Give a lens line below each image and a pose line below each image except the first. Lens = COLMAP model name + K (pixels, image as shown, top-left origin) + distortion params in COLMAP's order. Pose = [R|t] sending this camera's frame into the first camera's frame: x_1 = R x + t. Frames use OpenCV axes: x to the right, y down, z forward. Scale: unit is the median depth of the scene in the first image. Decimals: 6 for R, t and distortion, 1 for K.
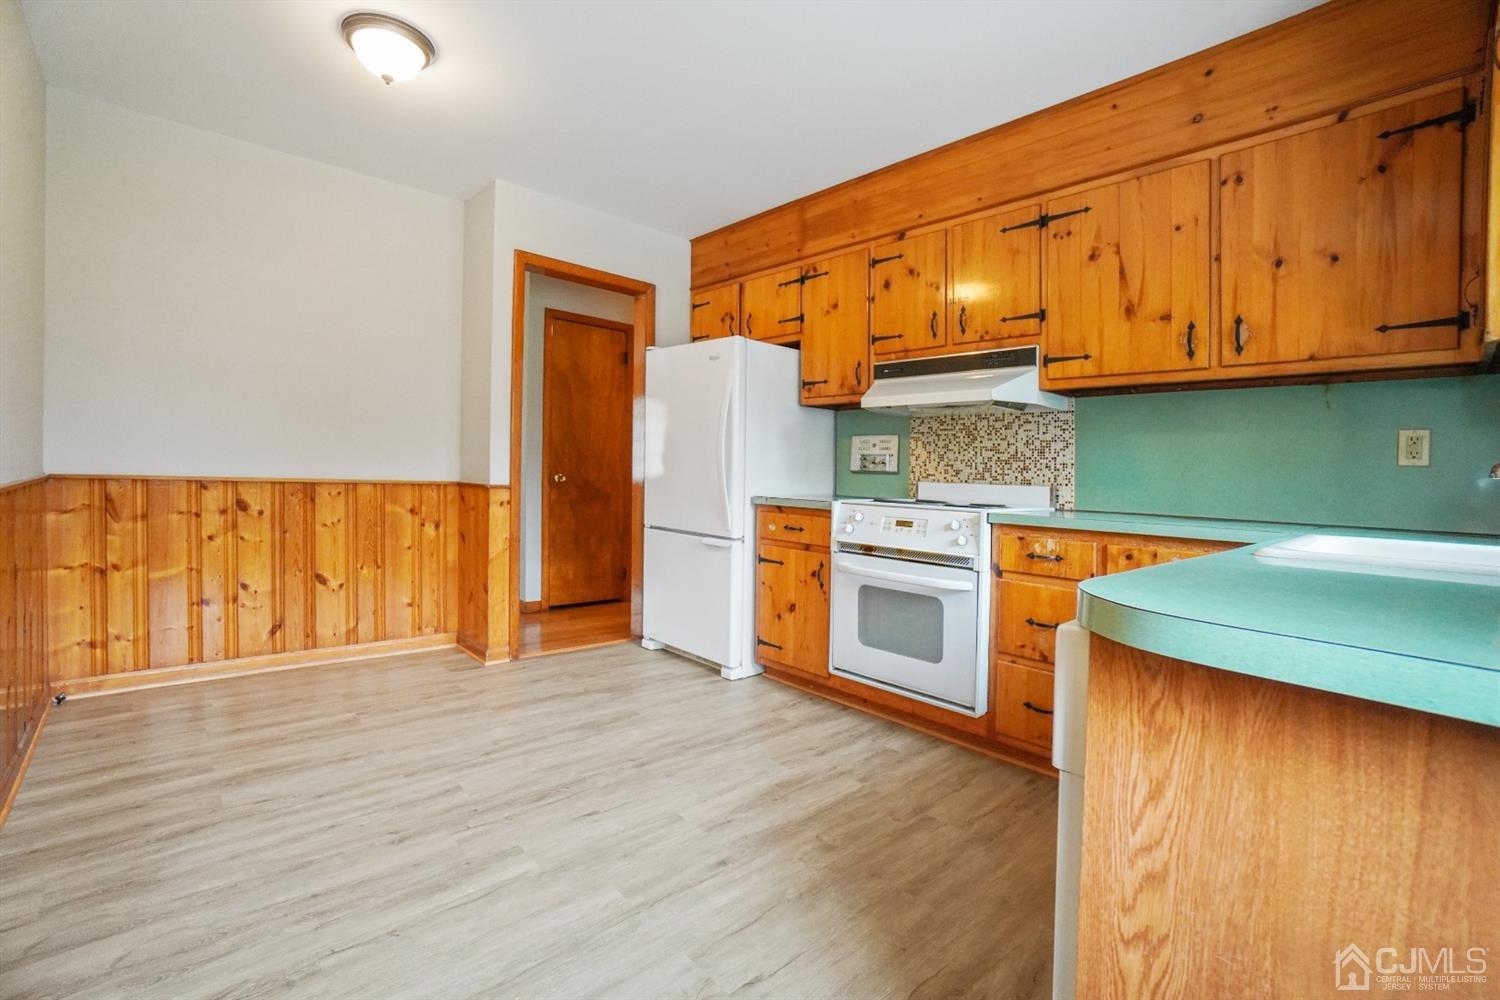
lens RADIAL K [[660.4, 0, 731.0], [0, 660.4, 481.4], [0, 0, 1]] dist [-0.048573, 0.022208]
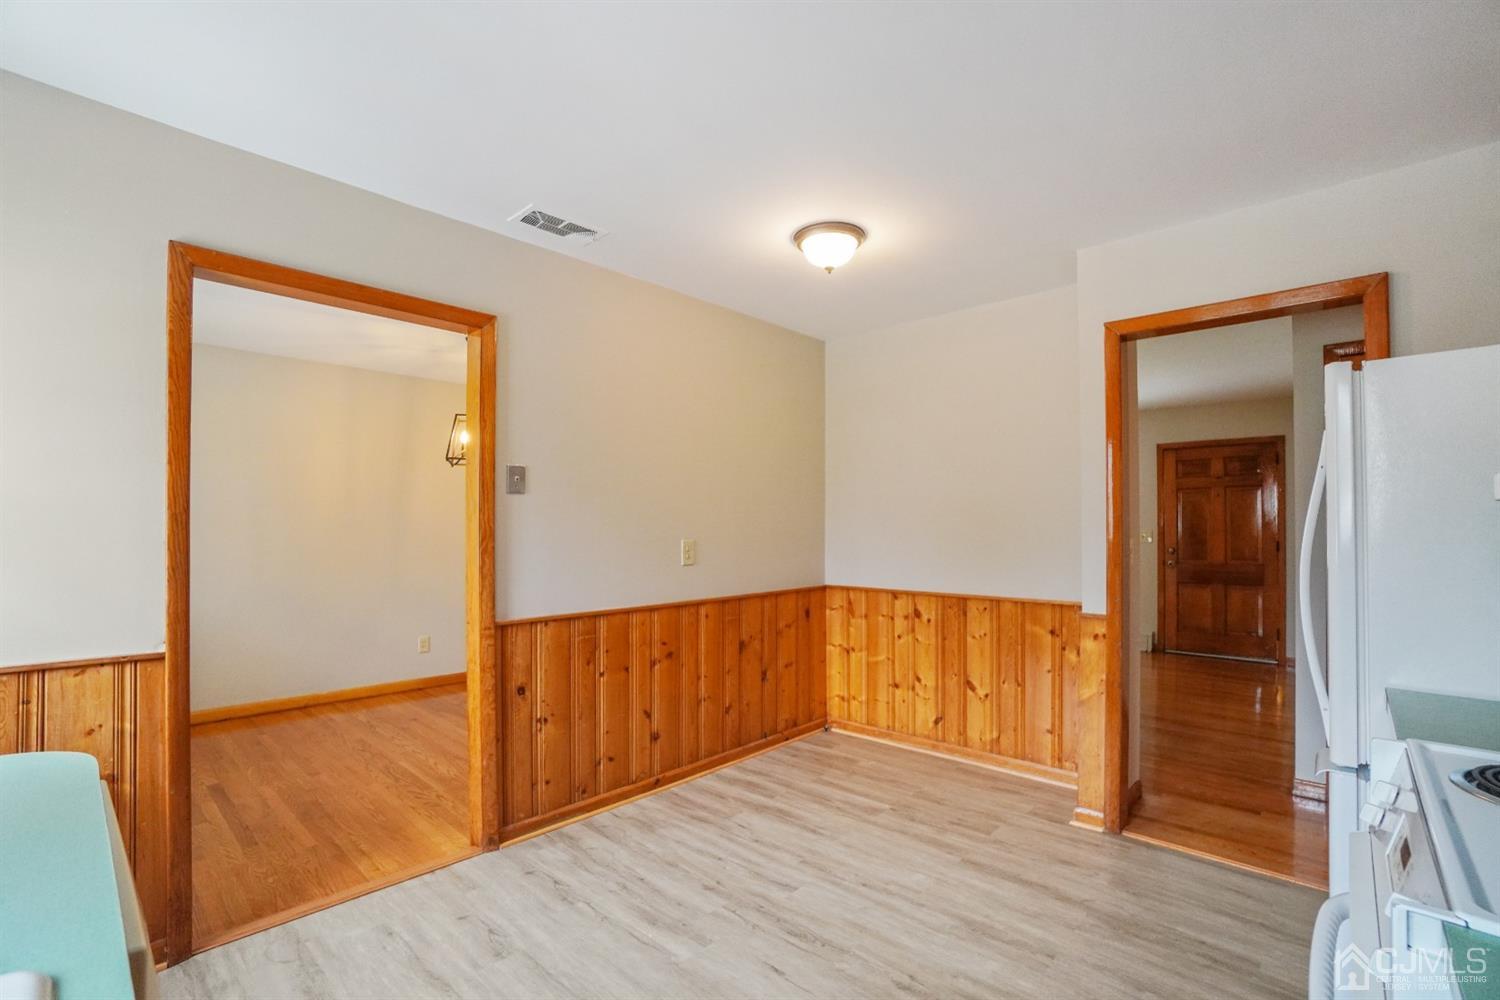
lens RADIAL K [[681.1, 0, 748.6], [0, 681.1, 519.0], [0, 0, 1]] dist [-0.071711, 0.024643]
pose [[0.093310, -0.047730, -0.994492, 0.543411], [-0.011567, 0.998731, -0.049018, -0.080754], [0.995570, 0.016078, 0.092640, 0.577354]]
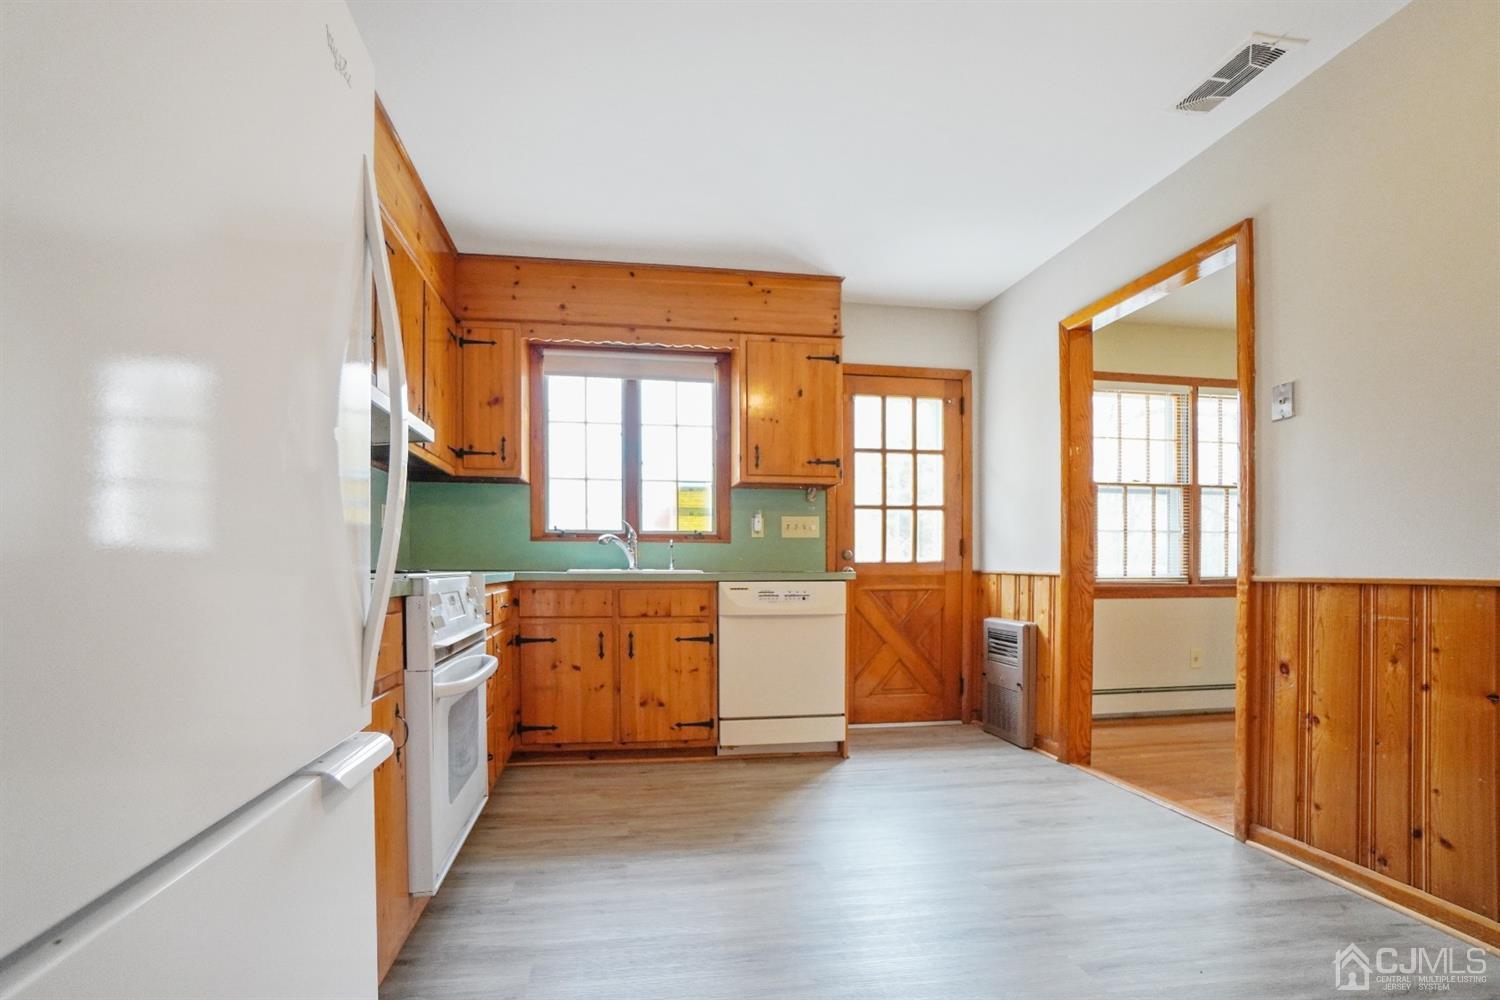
lens RADIAL K [[718.0, 0, 745.7], [0, 718.0, 574.4], [0, 0, 1]] dist [-0.000119, 0.030484]
pose [[-0.843046, -0.041872, 0.536209, -0.372653], [-0.025227, 0.998946, 0.038345, -0.001338], [-0.537249, 0.018799, -0.843214, 1.357196]]
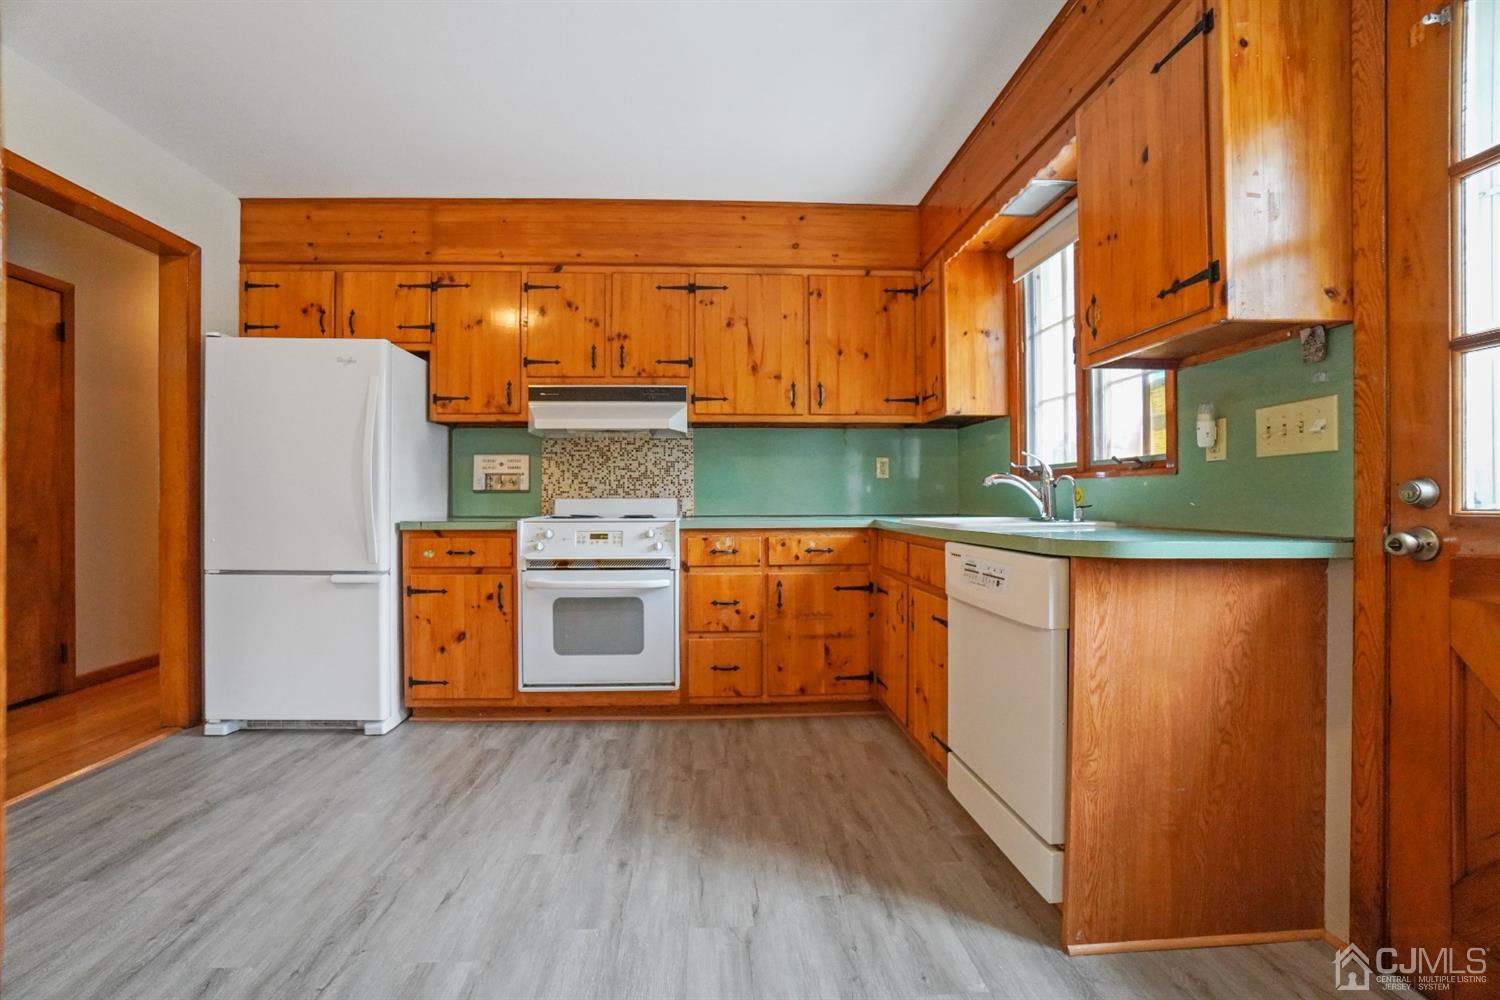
lens RADIAL K [[674.6, 0, 704.2], [0, 674.6, 500.0], [0, 0, 1]] dist [-0.025805, 0.000470]
pose [[0.652835, -0.037865, 0.756553, -0.431709], [0.034838, 0.999194, 0.019947, -0.012015], [-0.756698, 0.013335, 0.653628, 0.110943]]
